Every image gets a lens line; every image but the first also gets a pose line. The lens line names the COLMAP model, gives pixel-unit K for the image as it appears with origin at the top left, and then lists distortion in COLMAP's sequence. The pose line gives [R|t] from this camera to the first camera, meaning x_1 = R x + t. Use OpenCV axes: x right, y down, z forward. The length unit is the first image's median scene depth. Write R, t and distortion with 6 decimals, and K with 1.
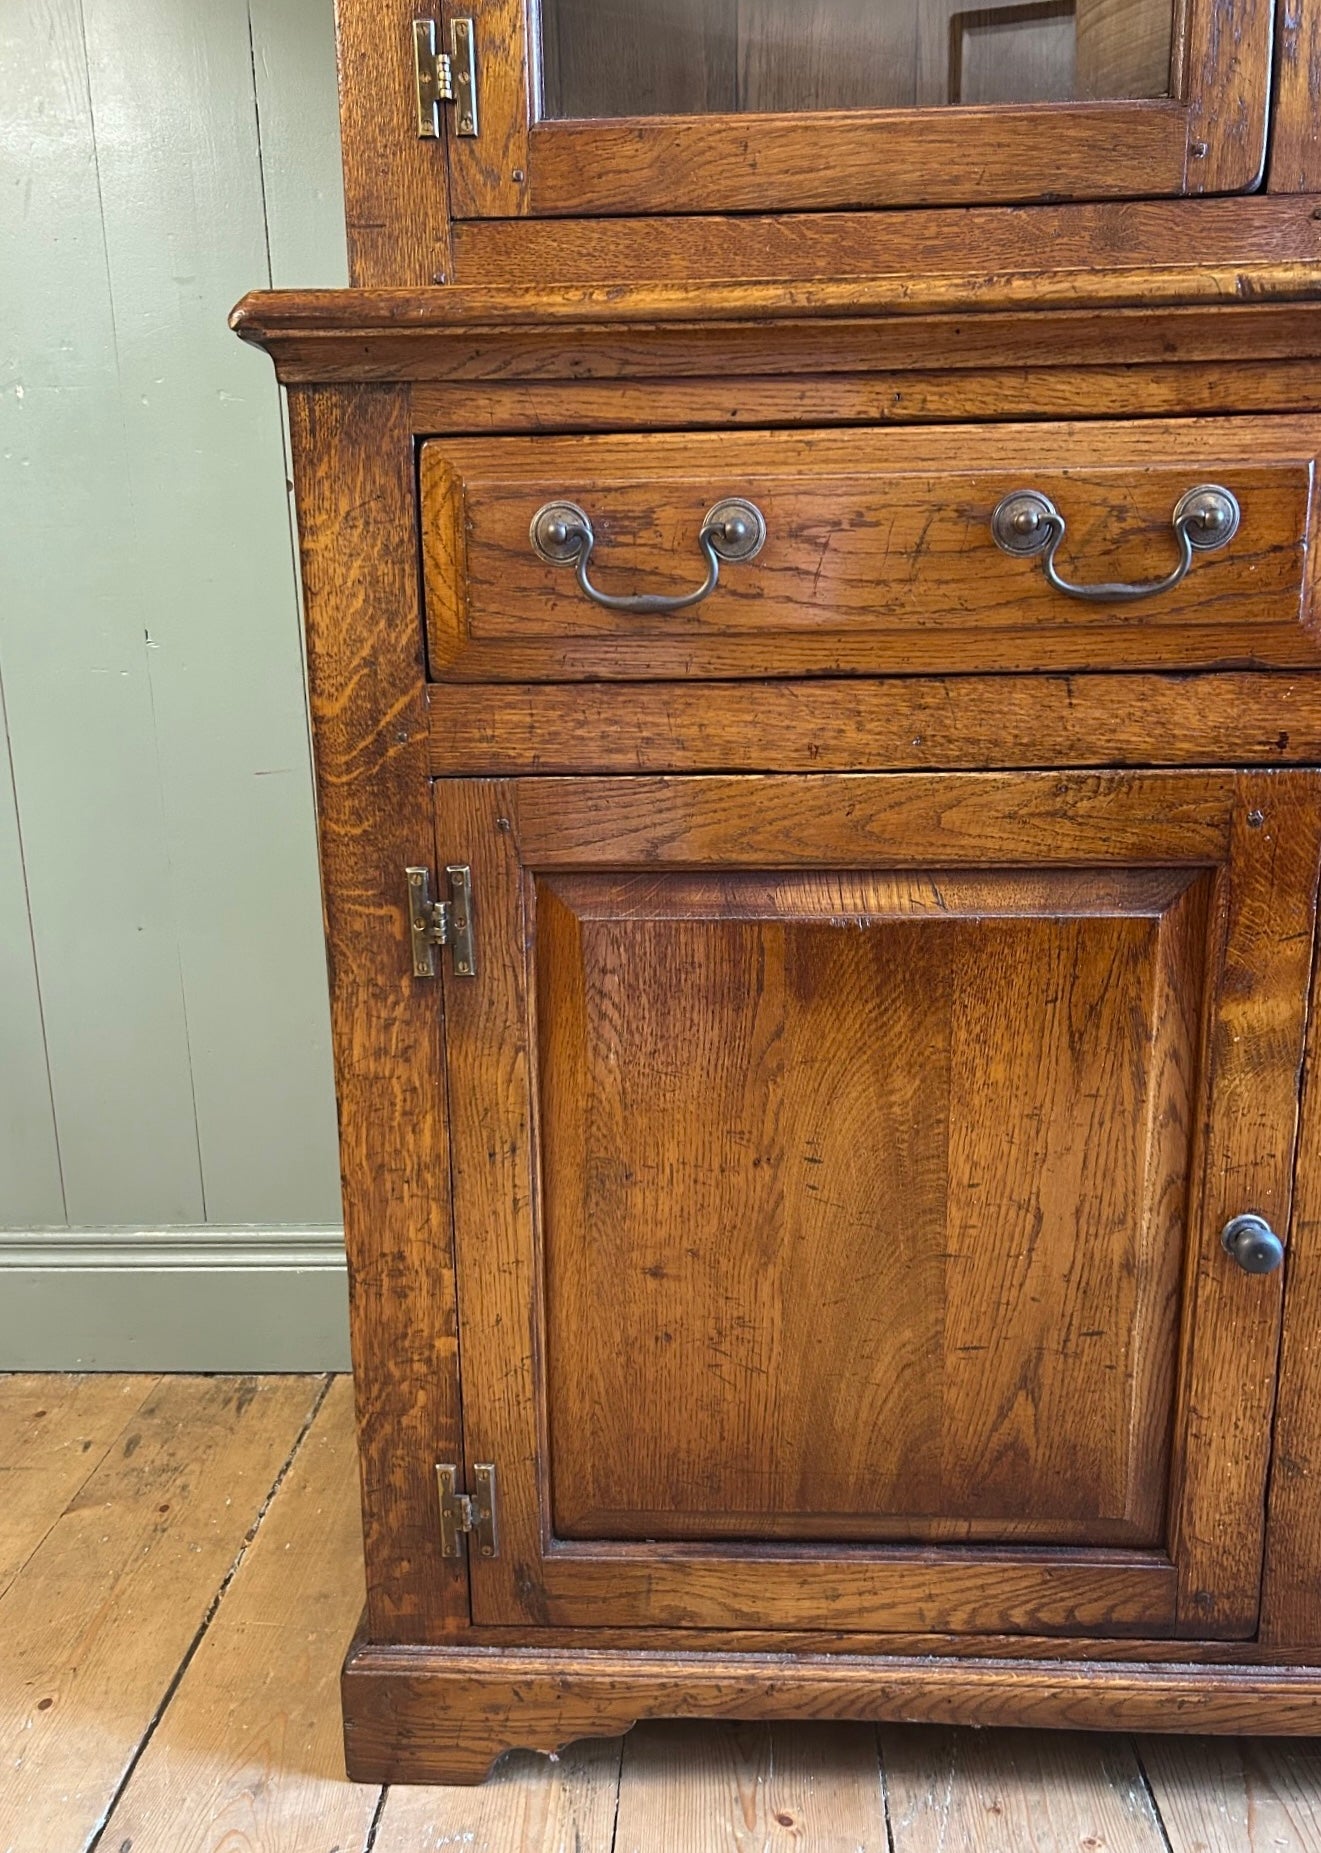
lens RADIAL K [[1525.6, 0, 625.4], [0, 1525.6, 924.5], [0, 0, 1]] dist [0.043592, -0.057423]
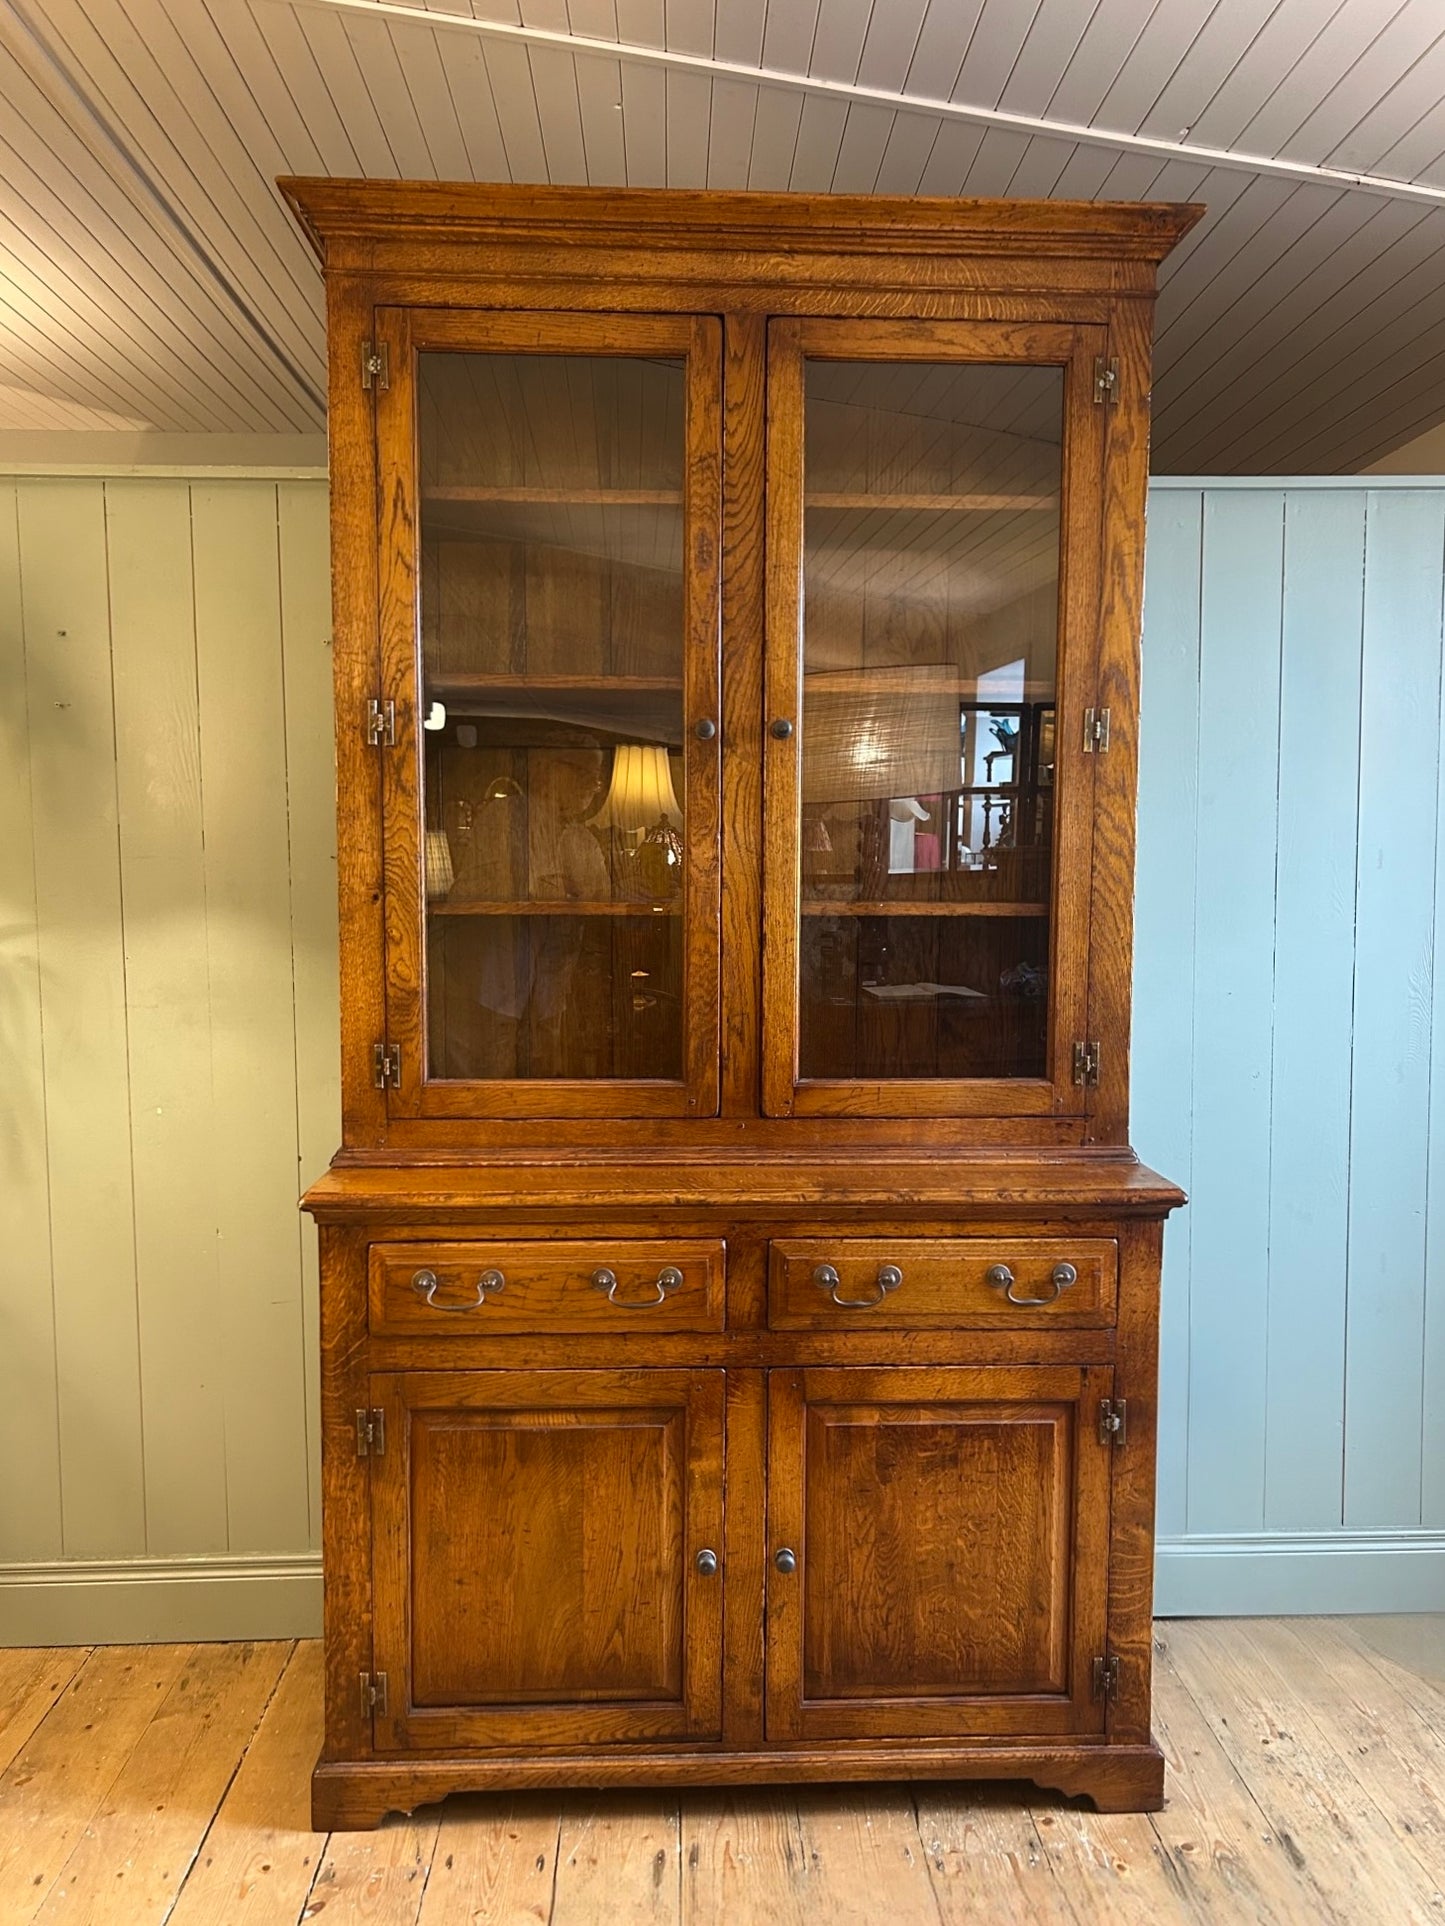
lens RADIAL K [[1500.4, 0, 721.4], [0, 1500.4, 976.8], [0, 0, 1]] dist [0.045000, -0.048287]
pose [[0.994050, 0.016793, 0.107620, 0.155798], [-0.002041, 0.990742, -0.135745, -0.379624], [-0.108903, 0.134718, 0.984881, -1.455657]]
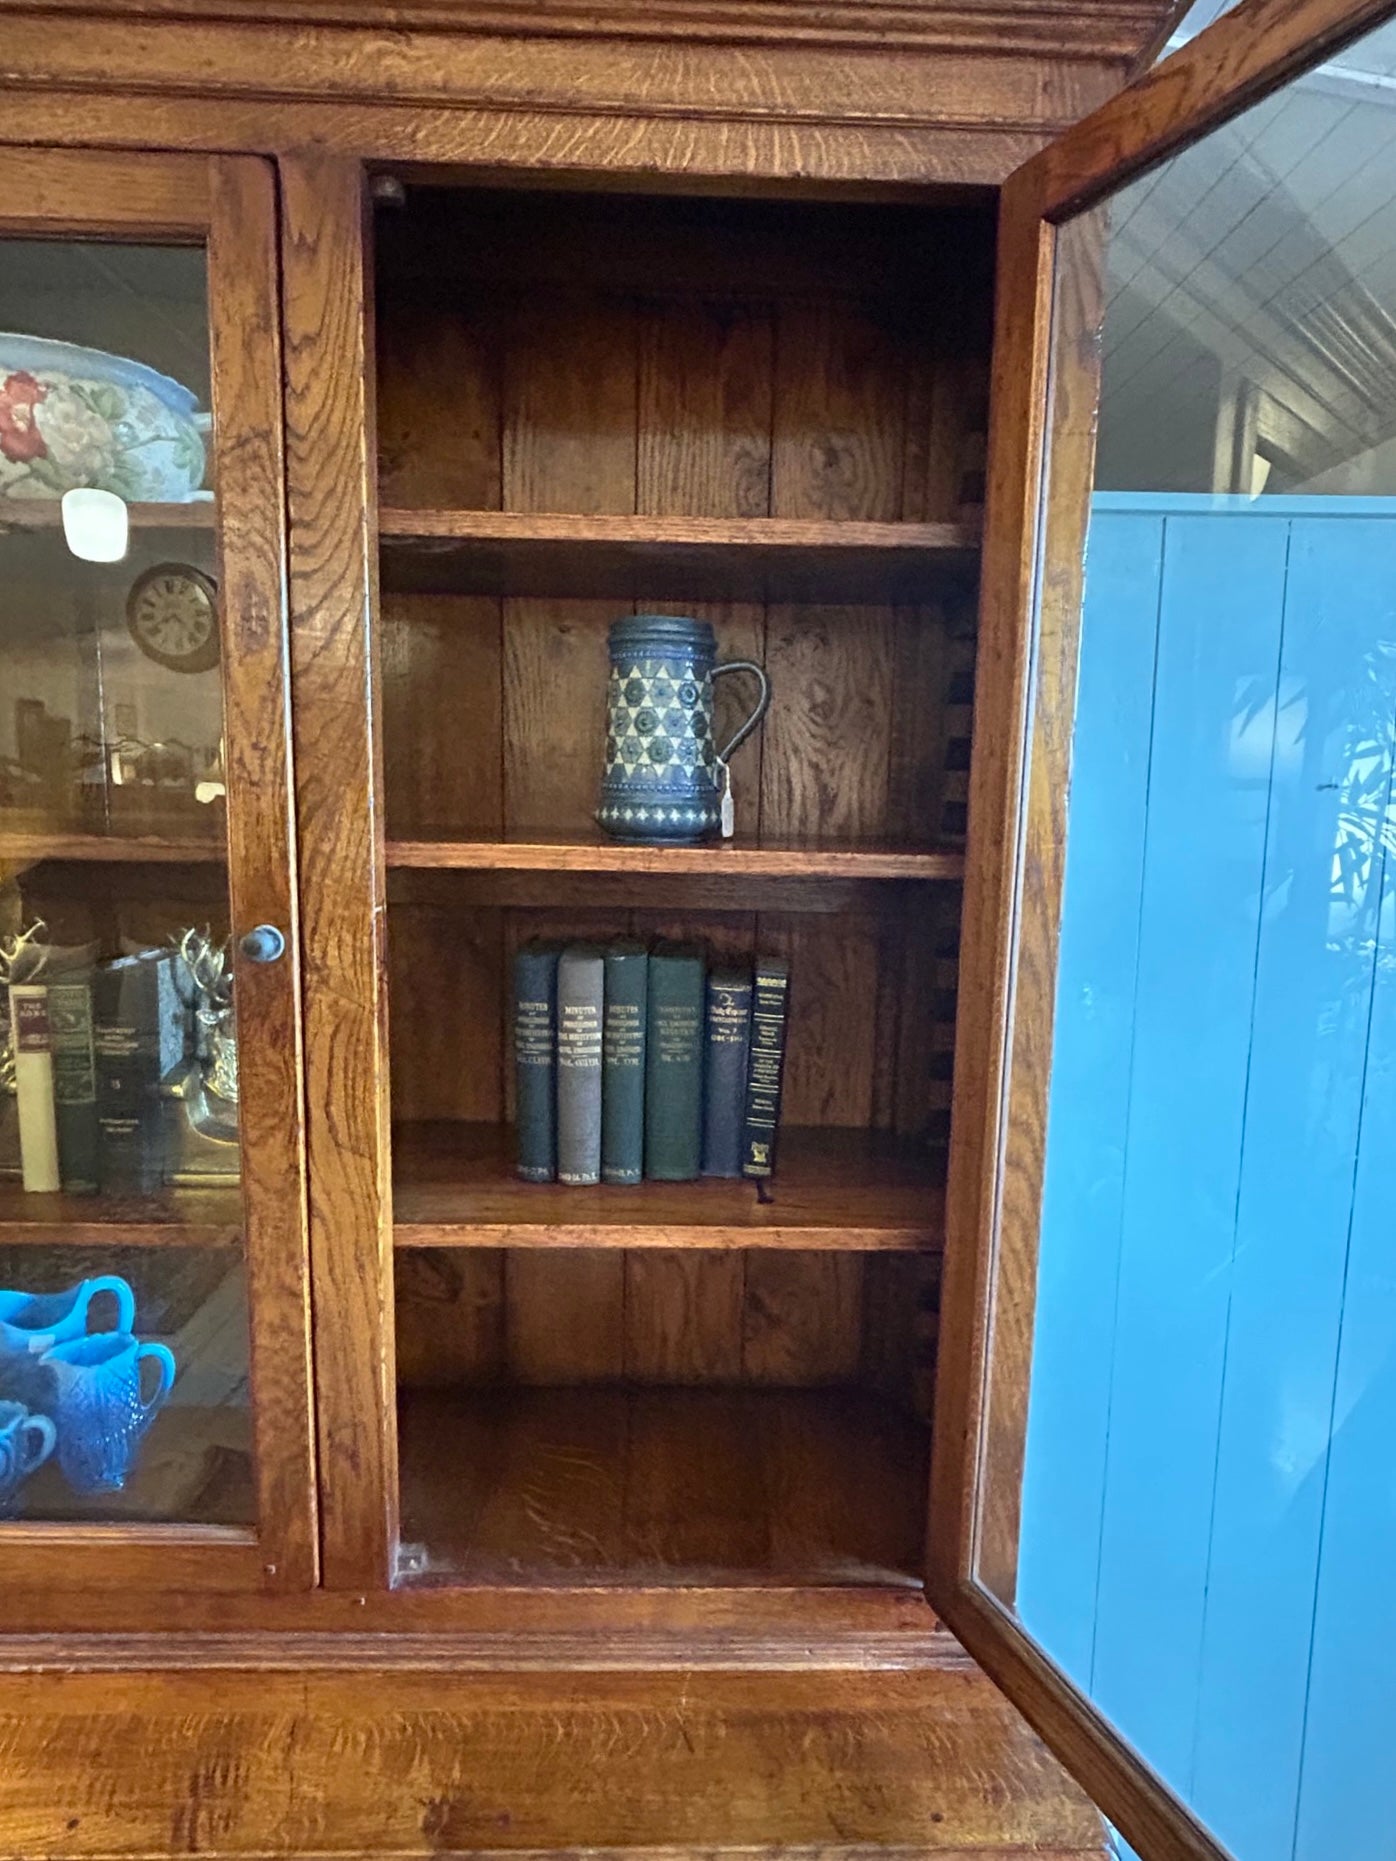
lens RADIAL K [[1089.9, 0, 706.8], [0, 1089.9, 923.9], [0, 0, 1]] dist [-0.006903, 0.005547]
pose [[0.995429, 0.030216, 0.090603, 0.682165], [-0.022880, 0.996456, -0.080942, -1.052030], [-0.092727, 0.078499, 0.992592, -0.114681]]
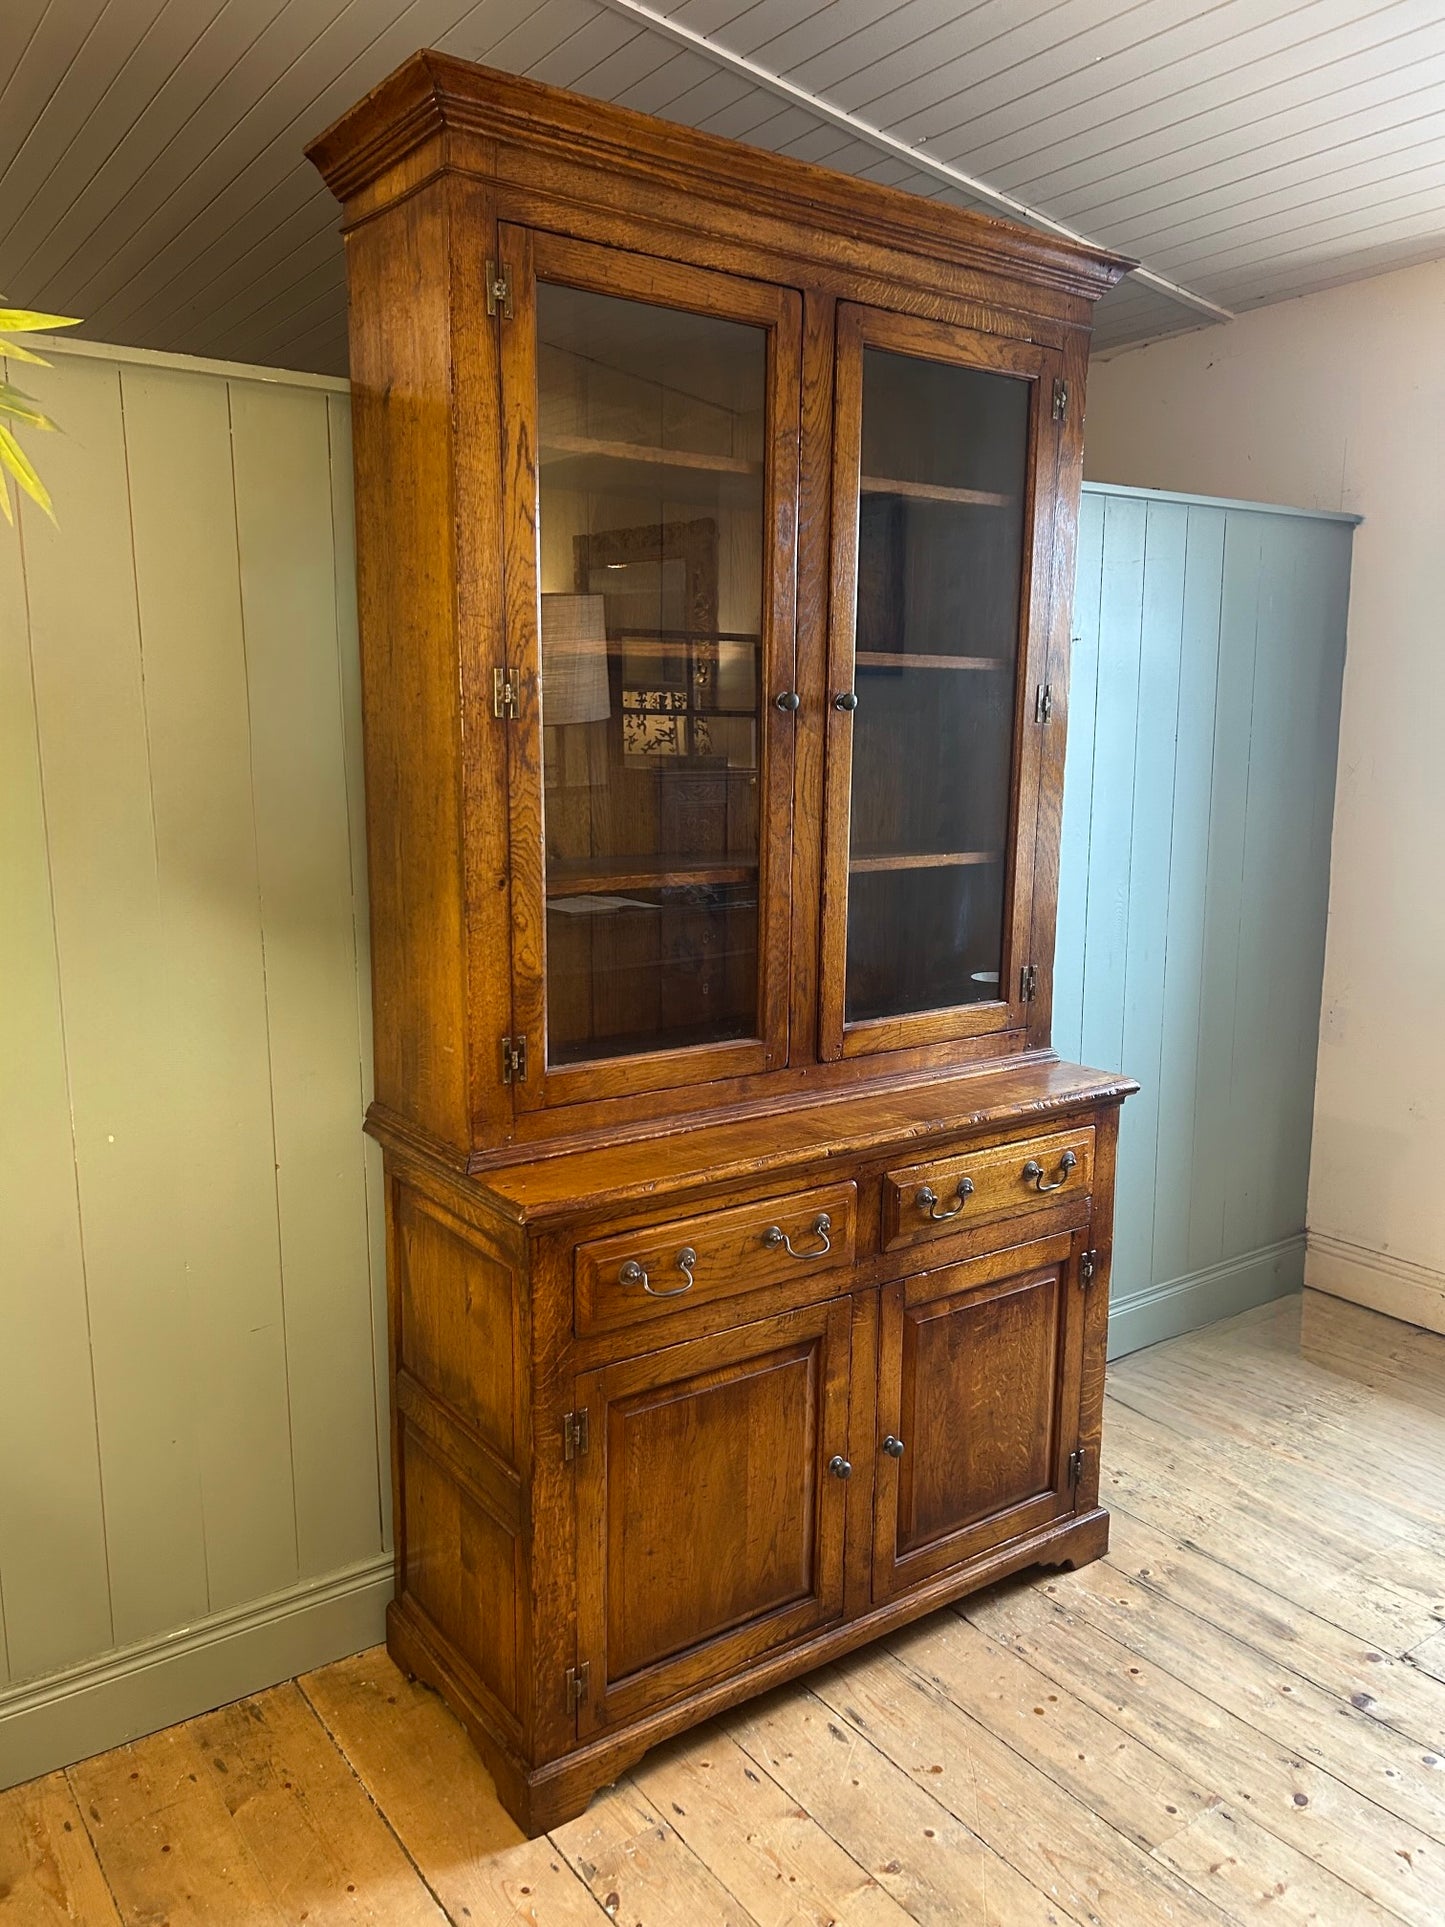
lens RADIAL K [[1448.8, 0, 727.3], [0, 1448.8, 976.8], [0, 0, 1]] dist [0.054016, -0.063062]
pose [[0.772797, -0.084532, 0.628999, -1.257081], [0.113044, 0.993576, -0.005359, -0.644248], [-0.624505, 0.075246, 0.777388, -0.915162]]
